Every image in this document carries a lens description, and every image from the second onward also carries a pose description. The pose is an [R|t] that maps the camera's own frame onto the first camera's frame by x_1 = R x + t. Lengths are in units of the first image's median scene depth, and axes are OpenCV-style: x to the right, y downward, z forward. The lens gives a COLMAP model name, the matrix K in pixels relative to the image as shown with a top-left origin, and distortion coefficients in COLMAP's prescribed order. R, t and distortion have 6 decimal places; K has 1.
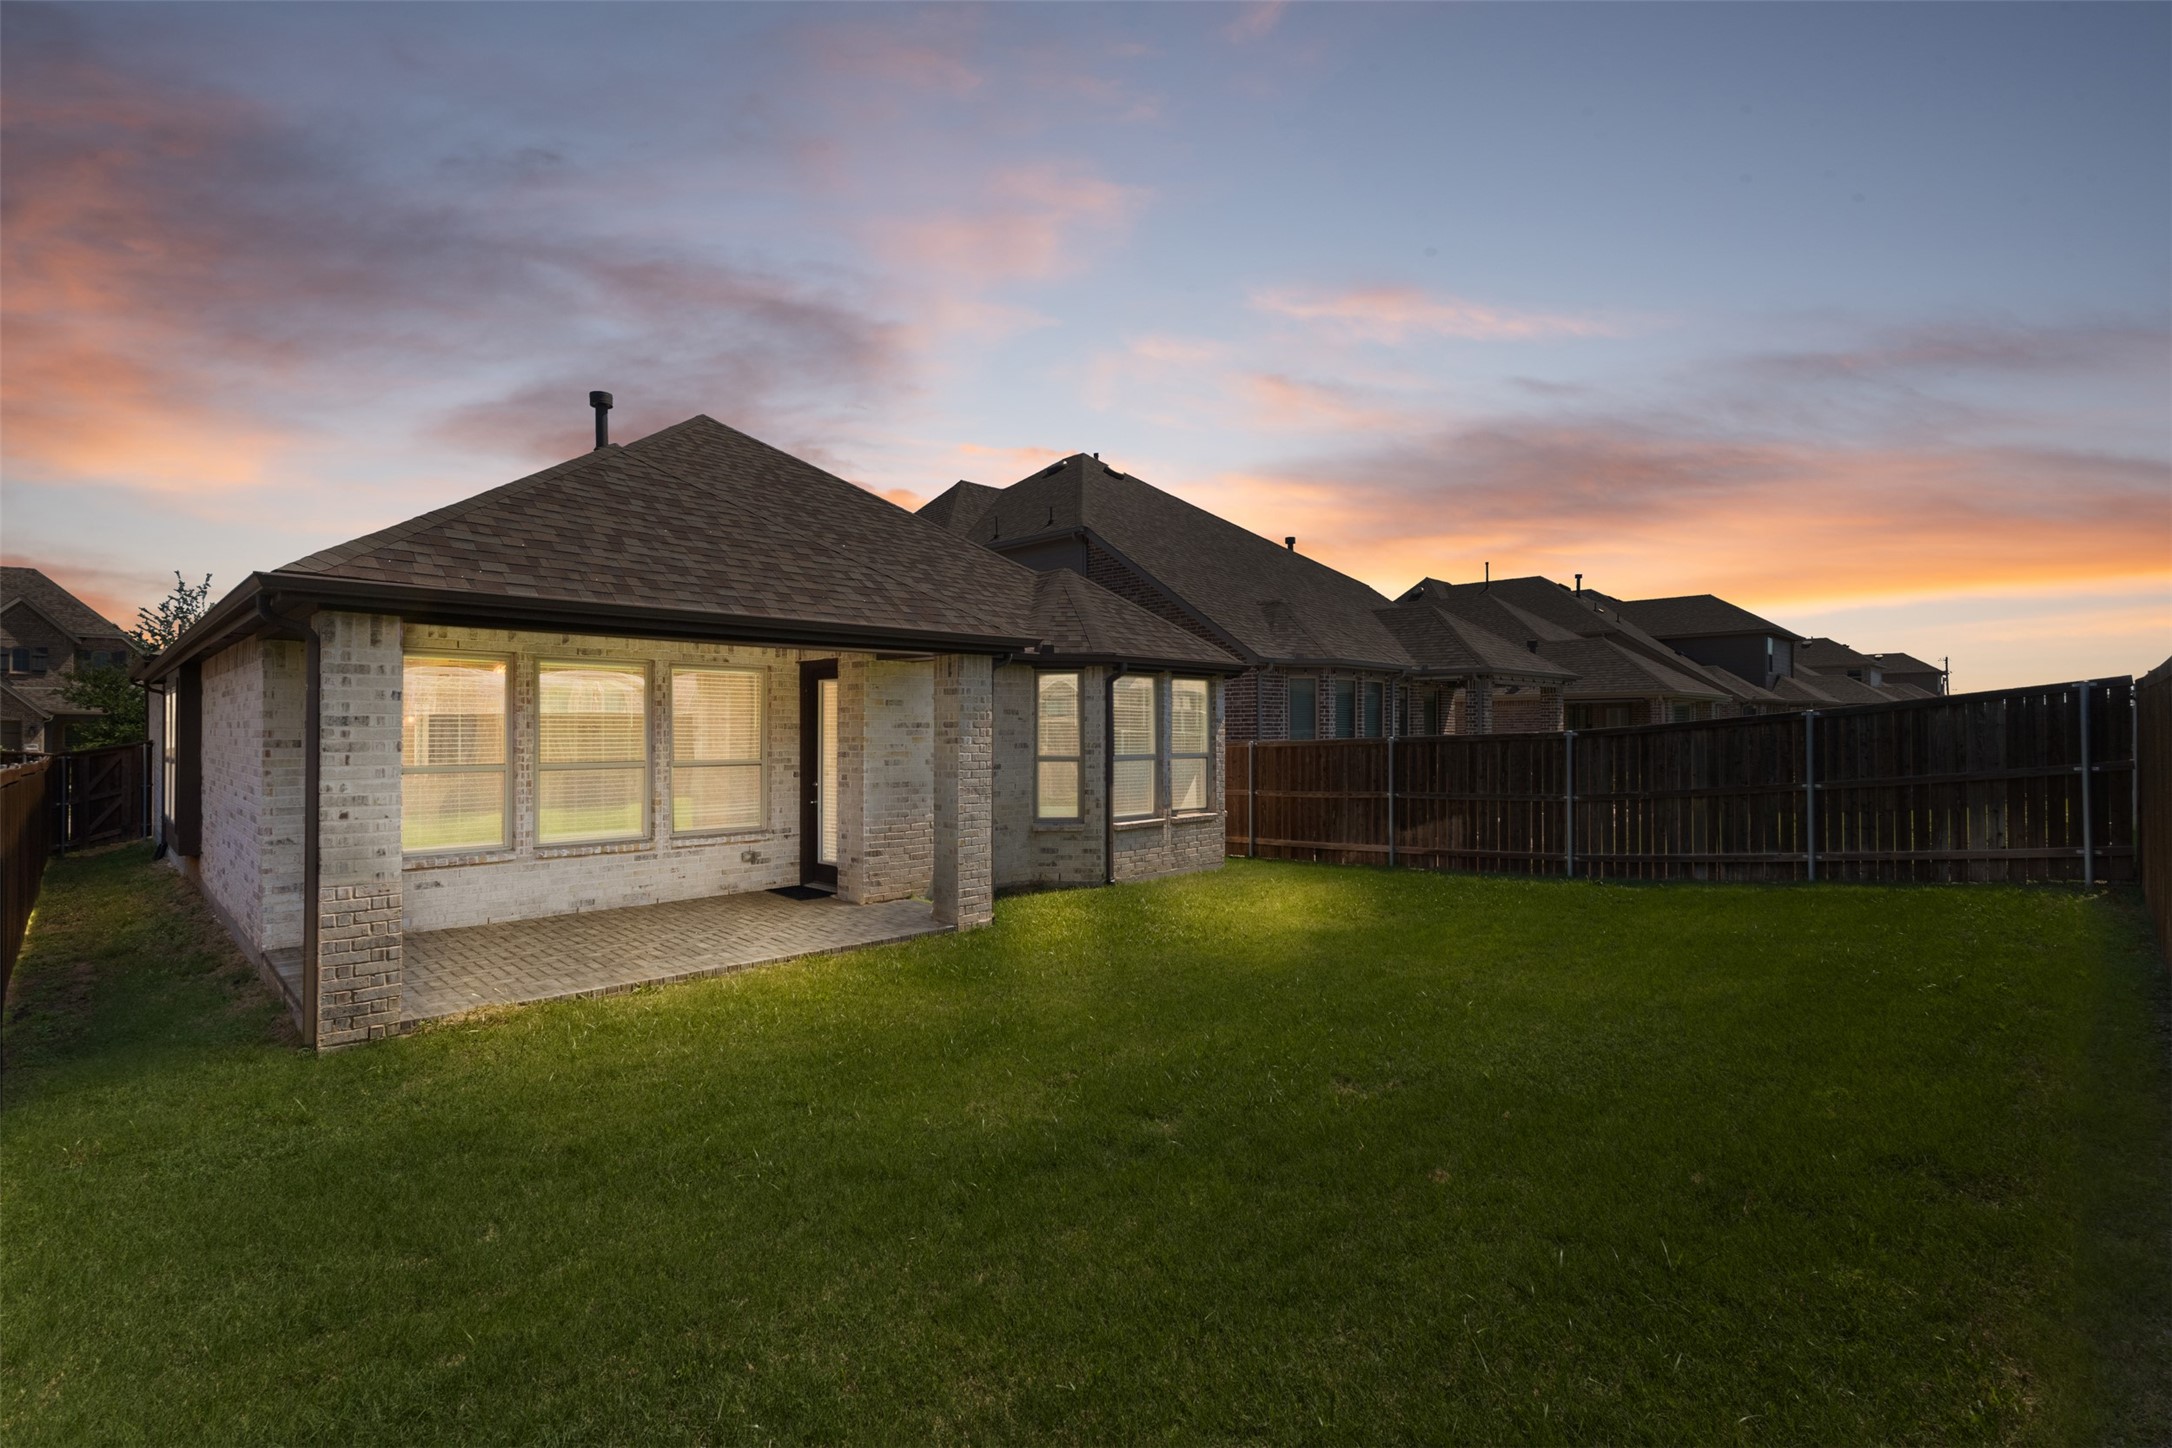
lens RADIAL K [[1004.0, 0, 1083.9], [0, 1004.0, 720.7], [0, 0, 1]] dist [-0.000238, 0.001202]
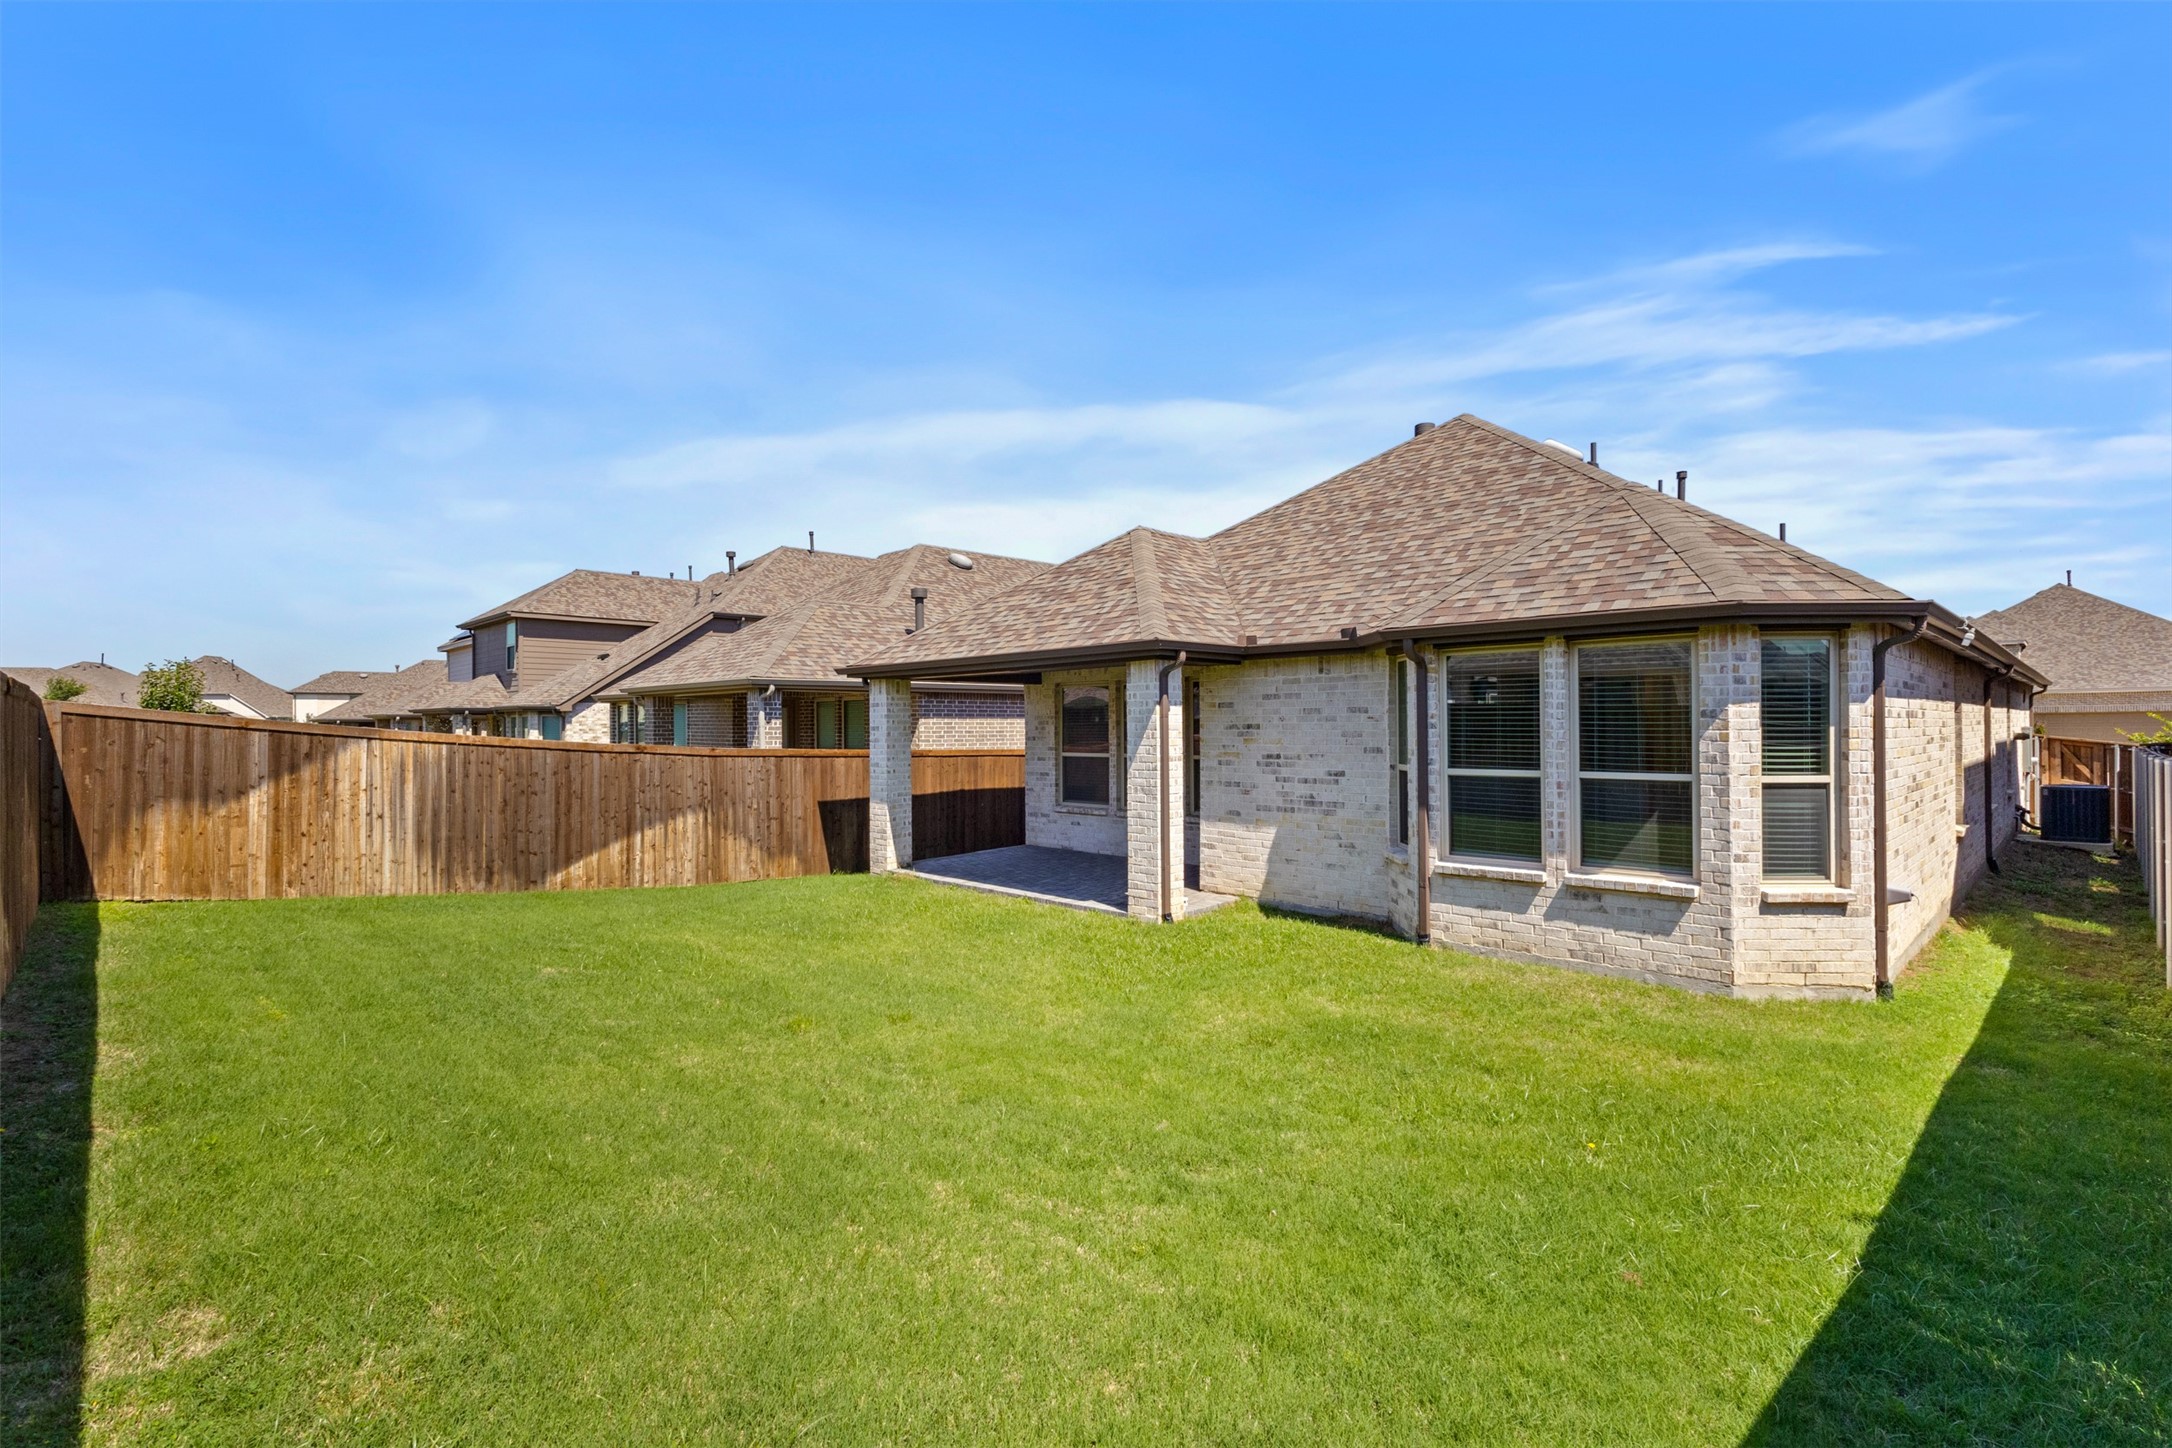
lens RADIAL K [[995.4, 0, 1086.0], [0, 995.4, 724.0], [0, 0, 1]] dist [0.002252, 0.001227]
pose [[-0.020726, -0.006438, -0.999764, 0.769491], [0.013845, 0.999882, -0.006726, 0.005693], [0.999689, -0.013981, -0.020634, 0.792545]]
